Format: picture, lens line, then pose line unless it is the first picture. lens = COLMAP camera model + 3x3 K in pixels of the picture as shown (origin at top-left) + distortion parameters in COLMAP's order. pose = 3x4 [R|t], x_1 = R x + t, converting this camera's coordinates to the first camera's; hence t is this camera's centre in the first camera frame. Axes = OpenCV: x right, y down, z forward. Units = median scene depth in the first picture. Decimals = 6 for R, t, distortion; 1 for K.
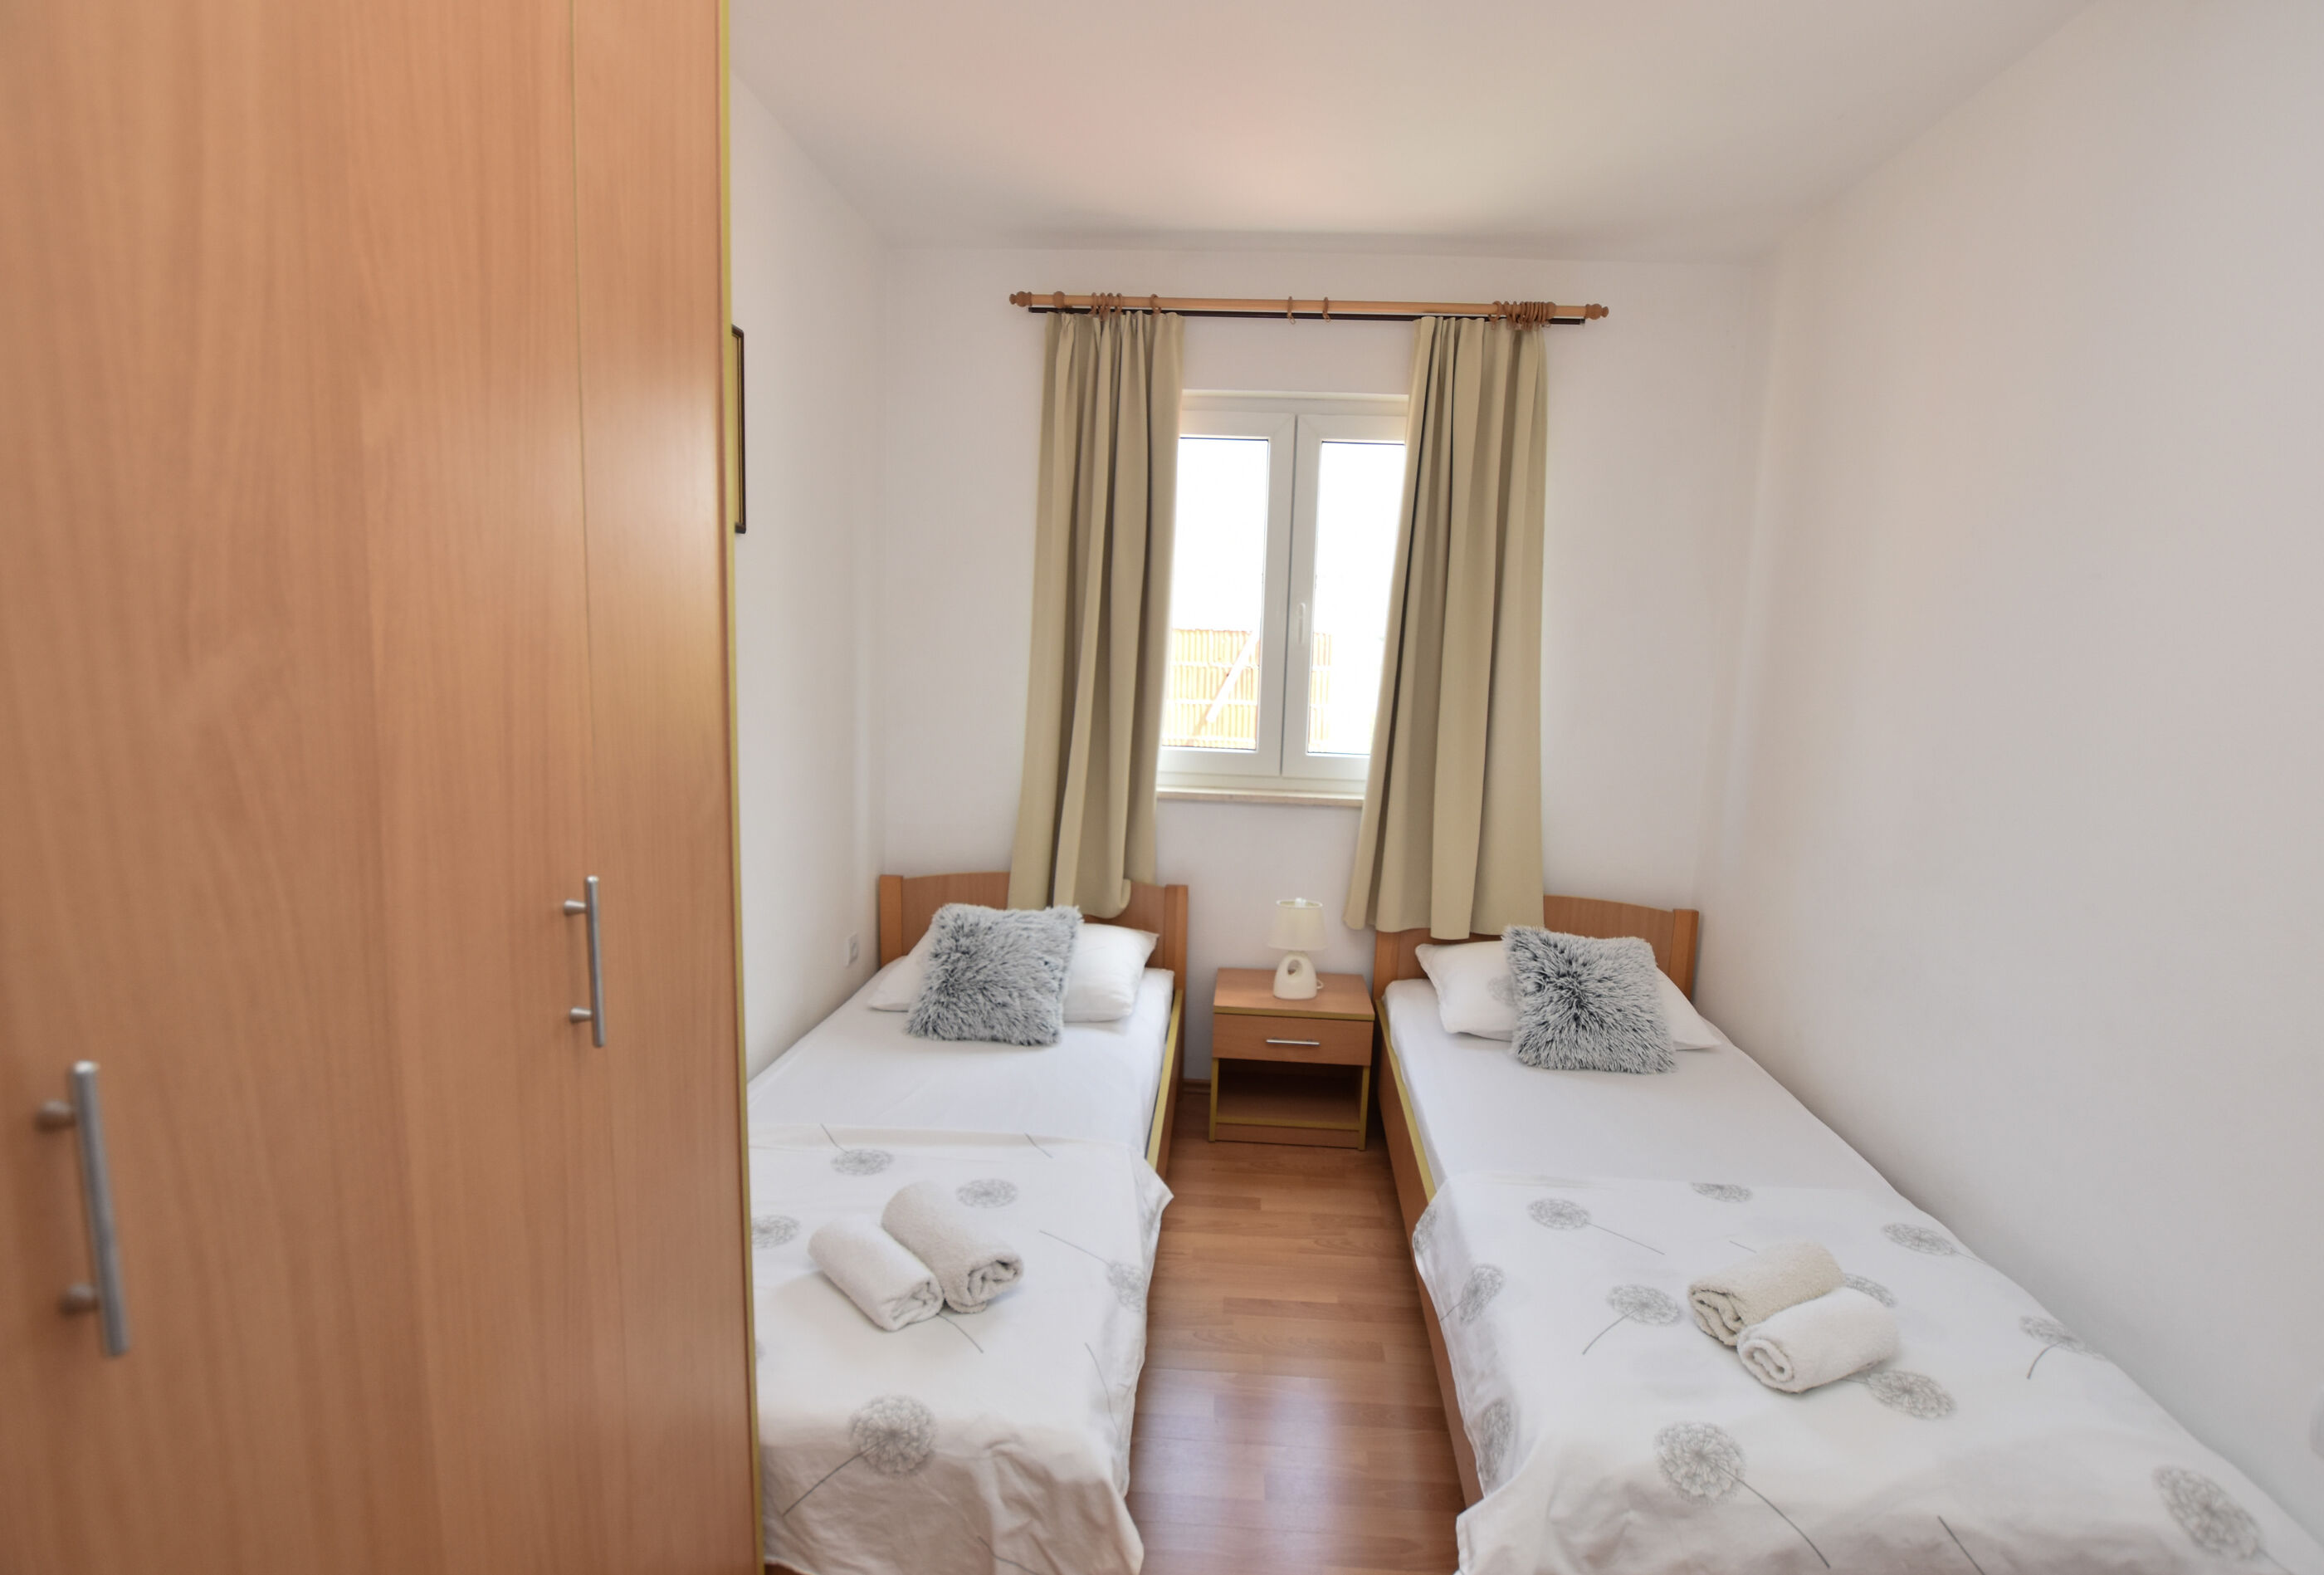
lens RADIAL K [[1135.2, 0, 1187.6], [0, 1135.2, 810.5], [0, 0, 1]] dist [-0.026746, 0.000322]
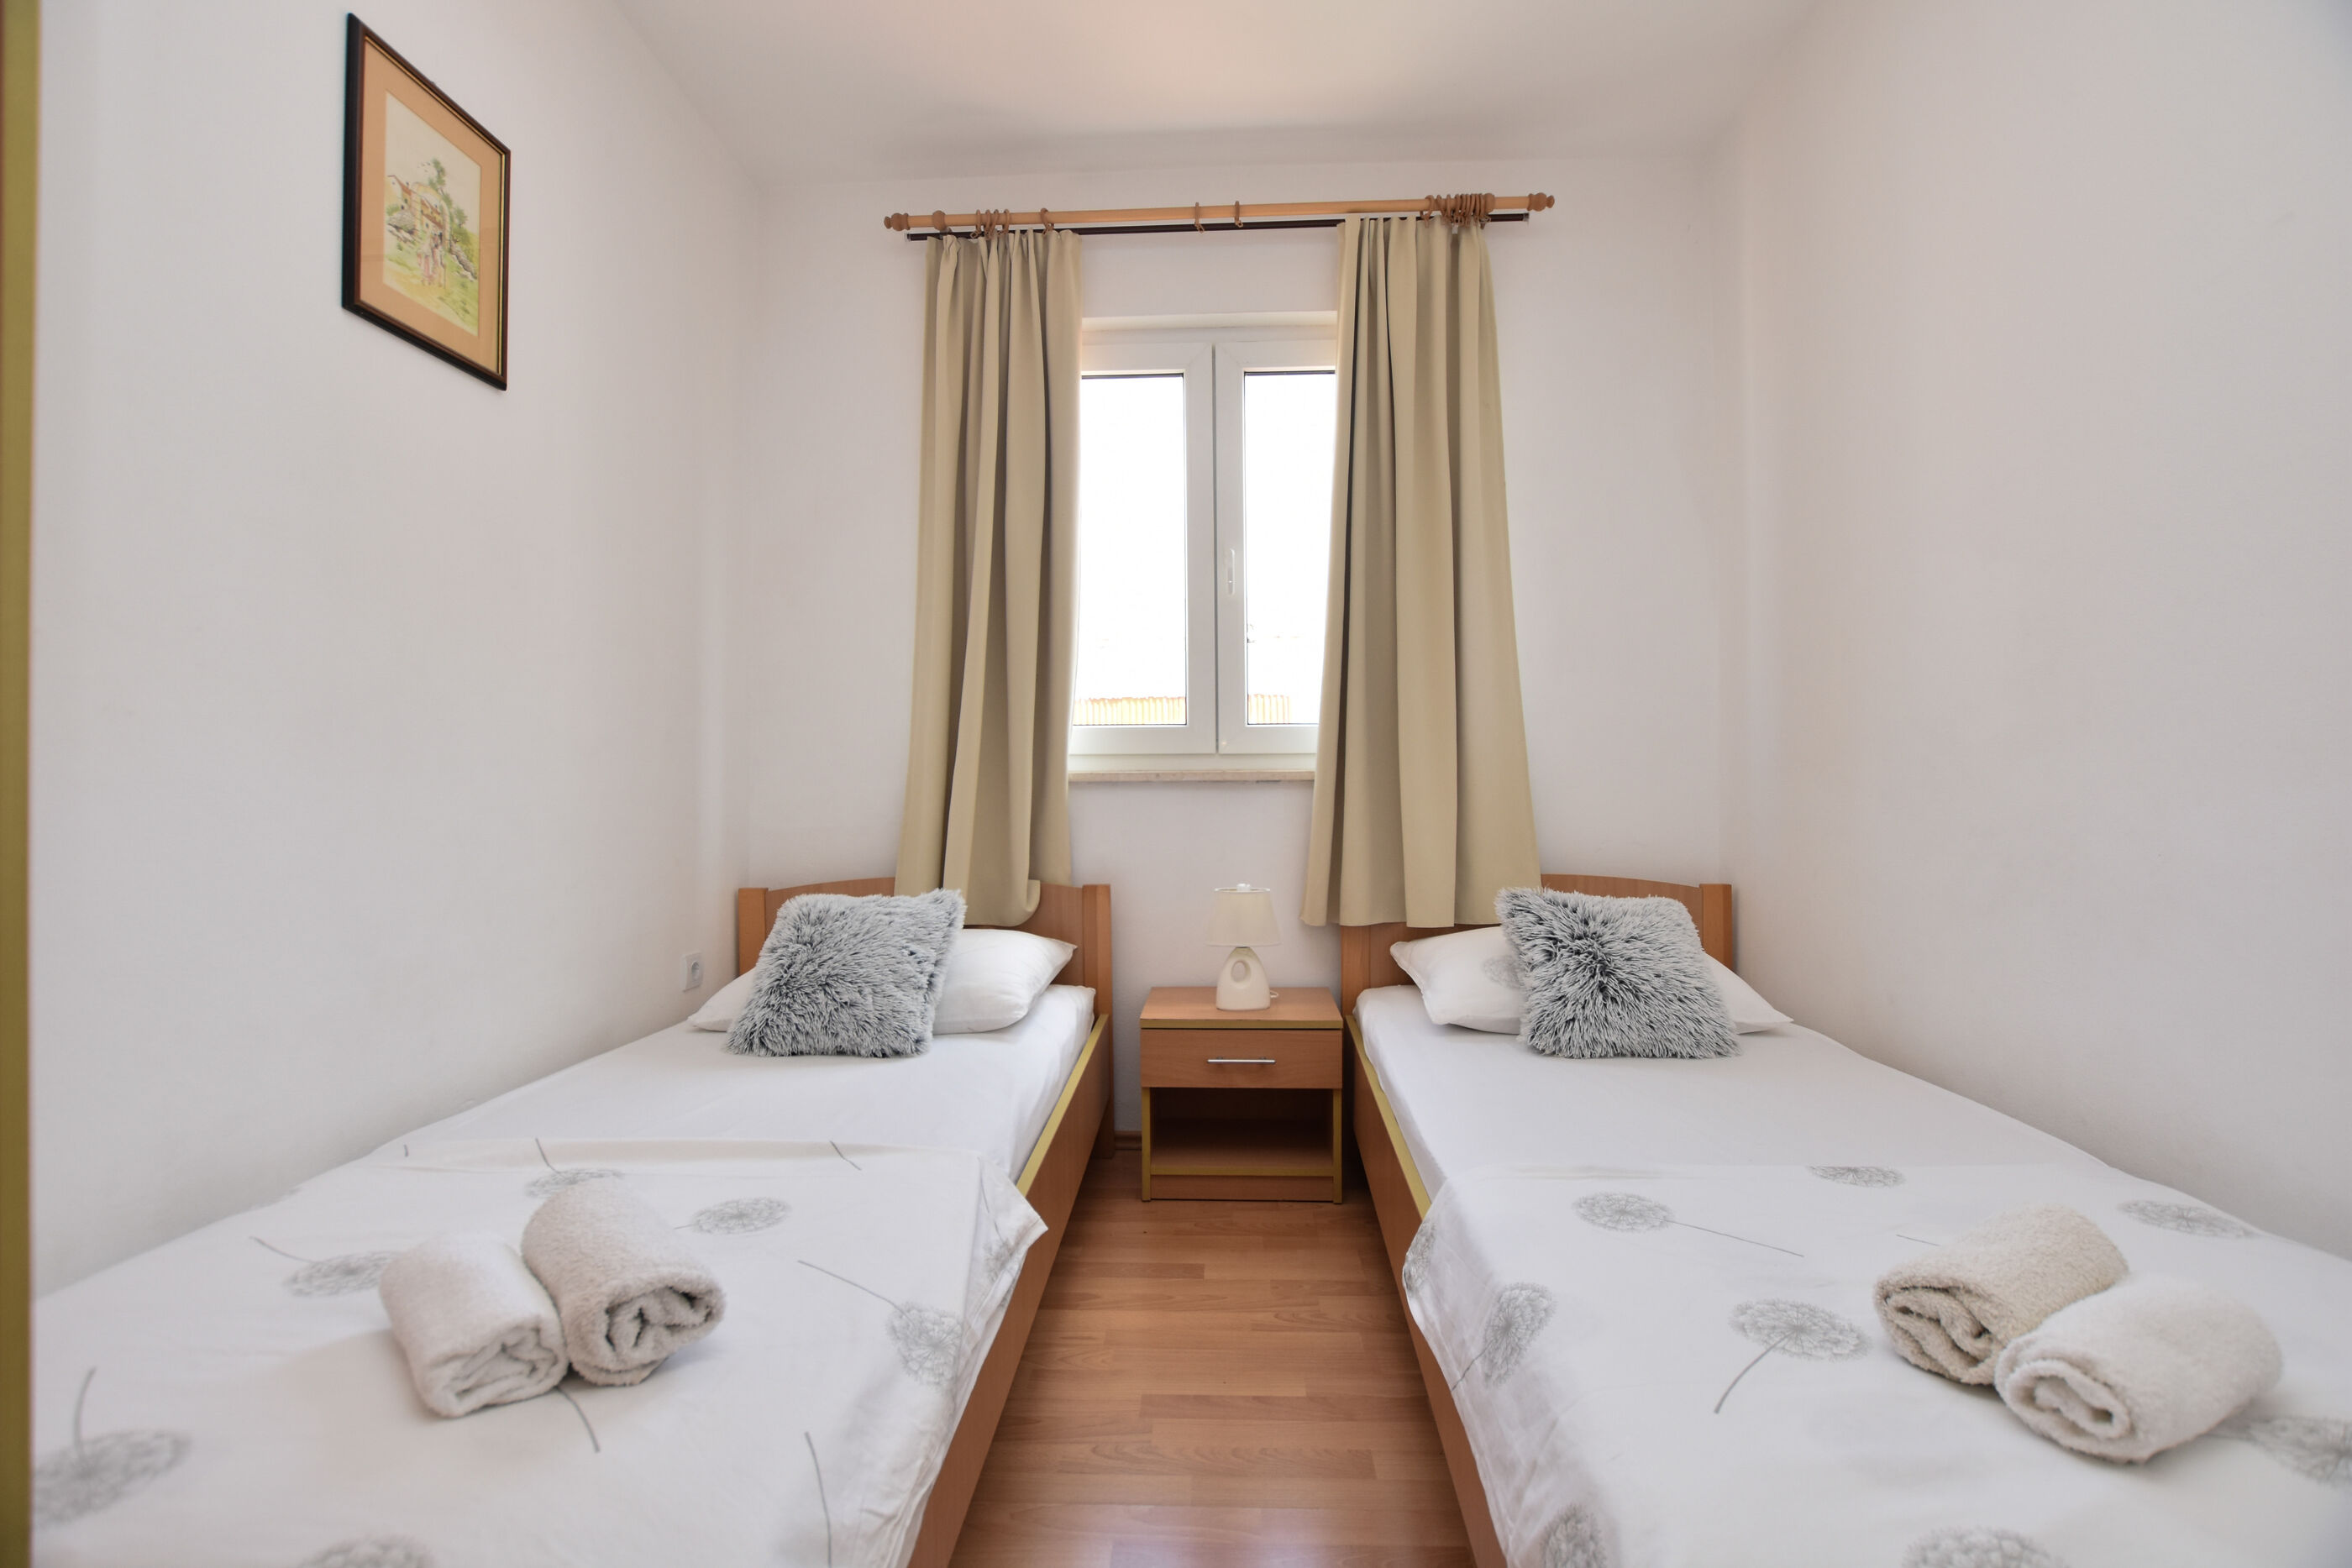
lens RADIAL K [[1099.9, 0, 1174.0], [0, 1099.9, 777.3], [0, 0, 1]] dist [-0.026687, -0.000409]
pose [[0.999156, -0.040530, 0.006688, 0.053414], [0.041075, 0.987669, -0.151075, 0.134245], [-0.000482, 0.151222, 0.988500, 0.236112]]
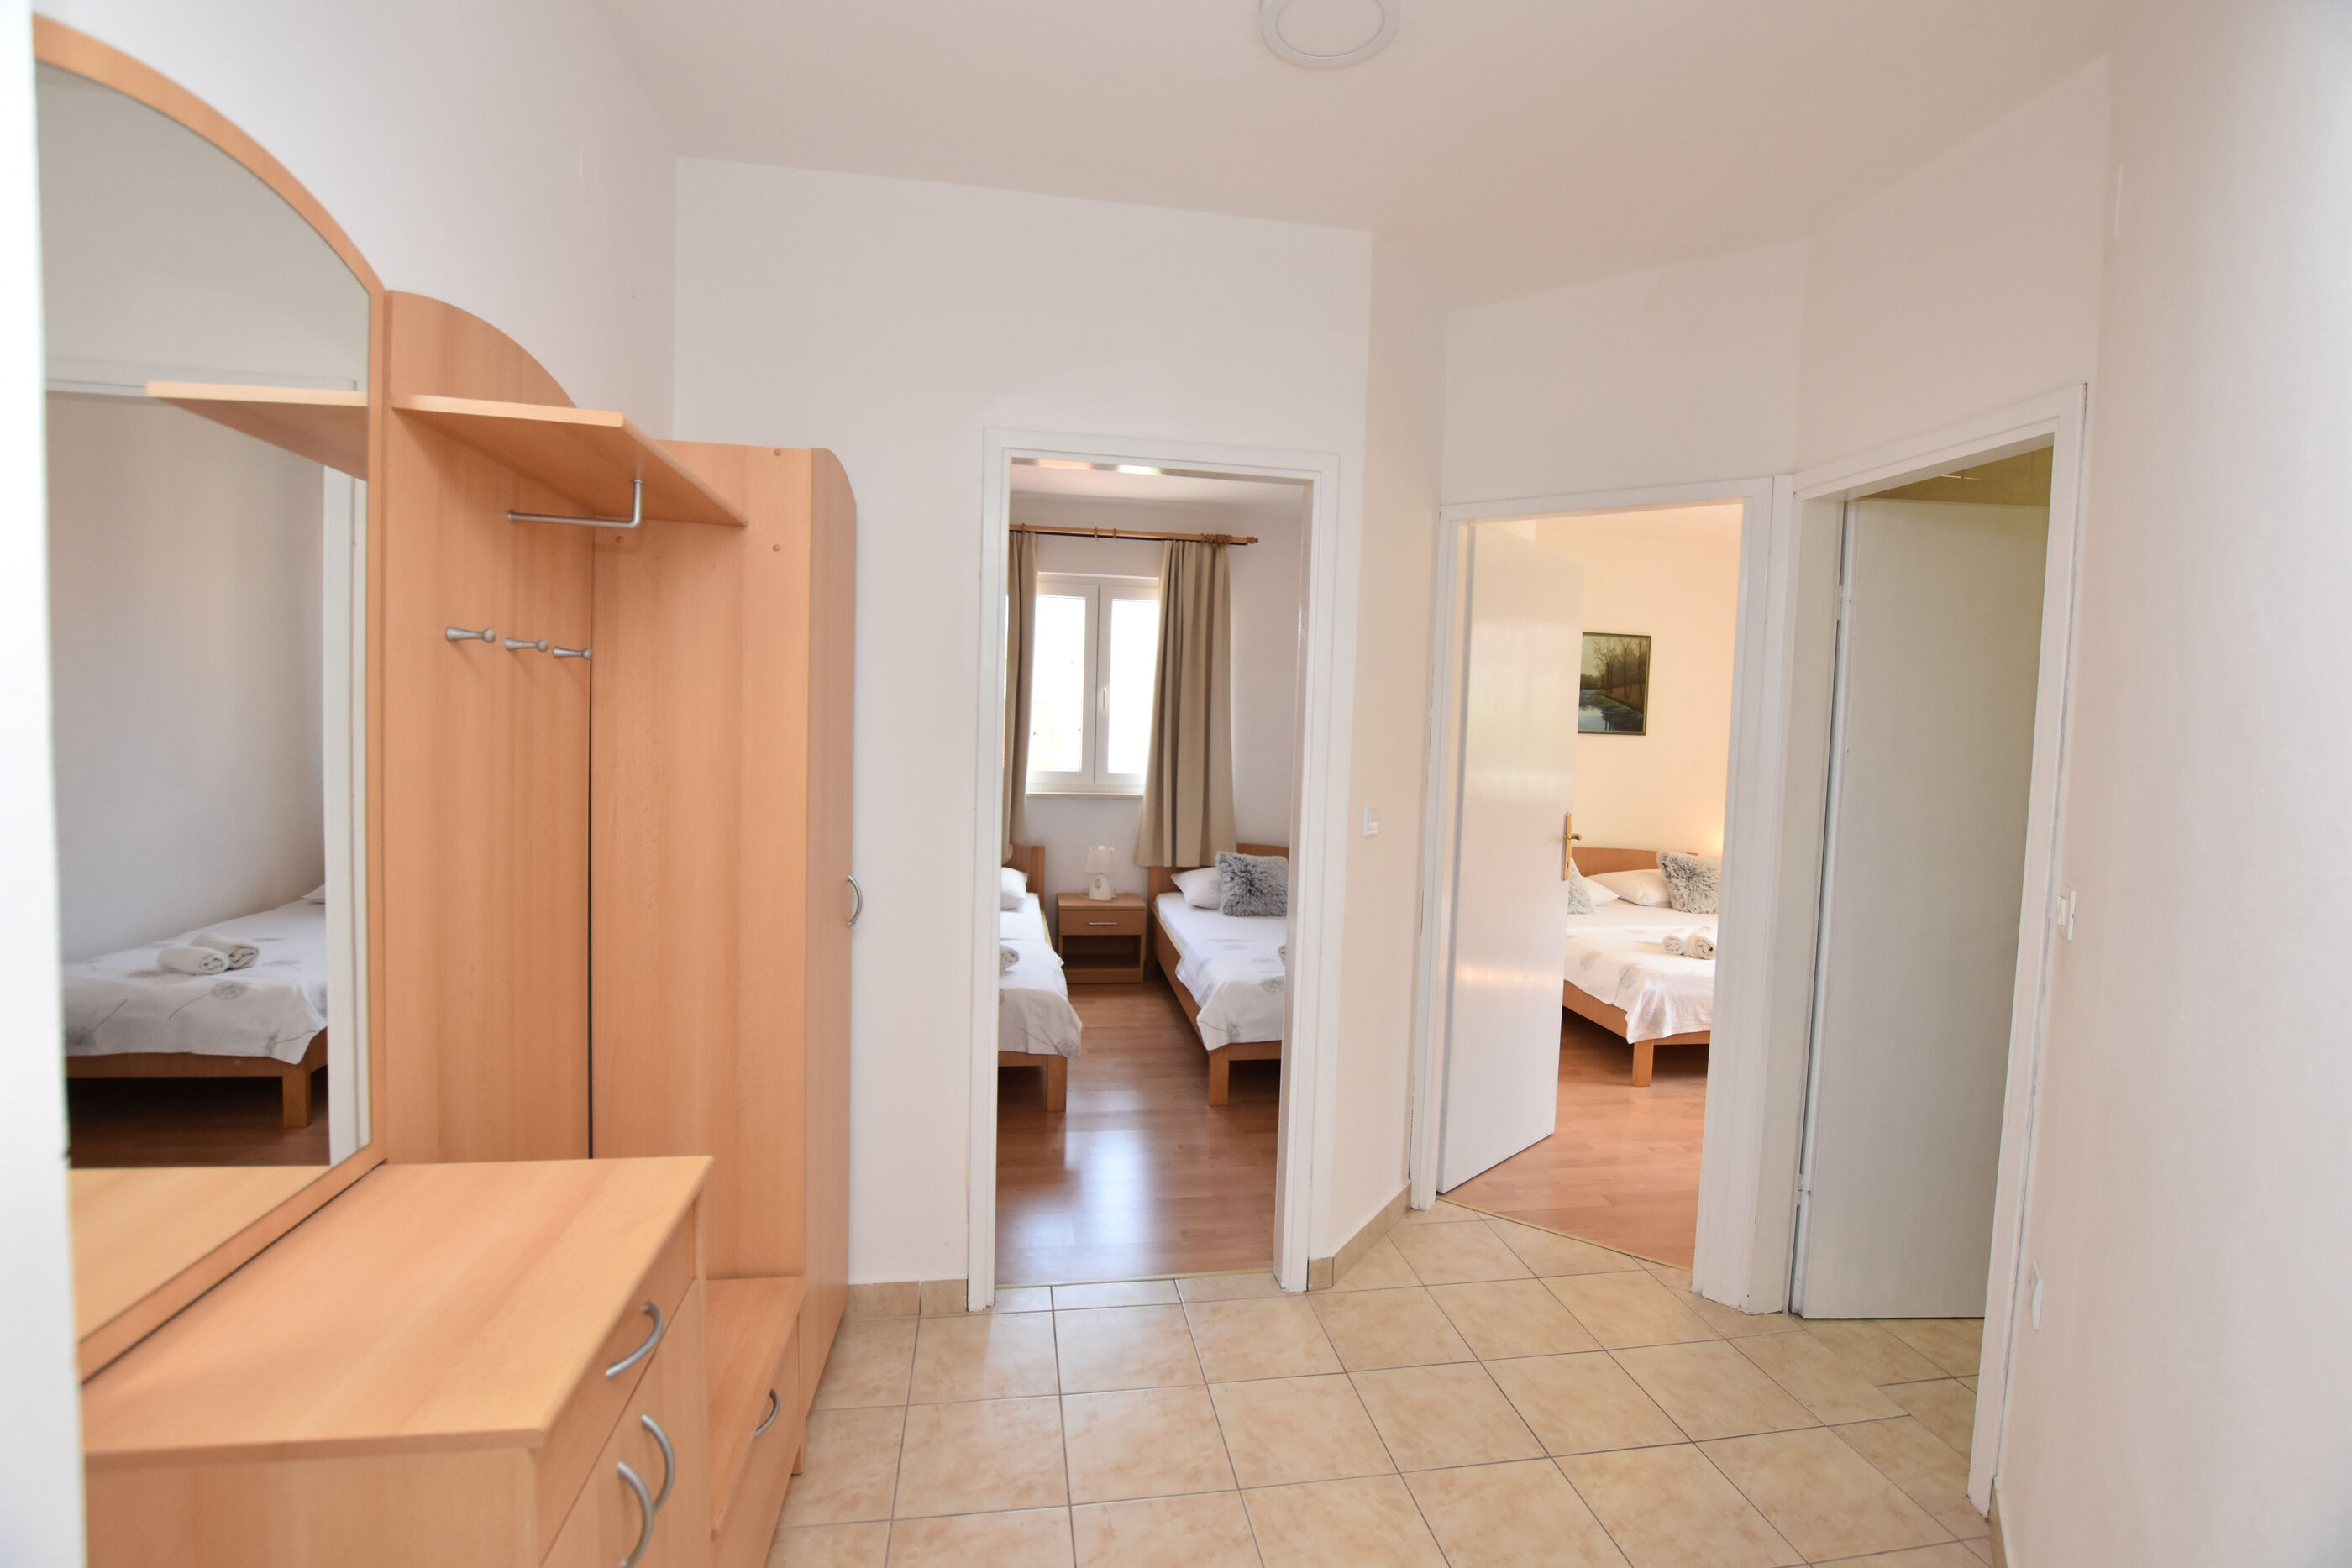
lens RADIAL K [[1089.3, 0, 1176.0], [0, 1089.3, 784.0], [0, 0, 1]] dist [-0.017244, 0.000948]
pose [[0.978452, -0.016834, 0.205788, -0.177074], [0.031758, 0.997081, -0.069436, 0.115815], [-0.204018, 0.074475, 0.976130, -0.854132]]
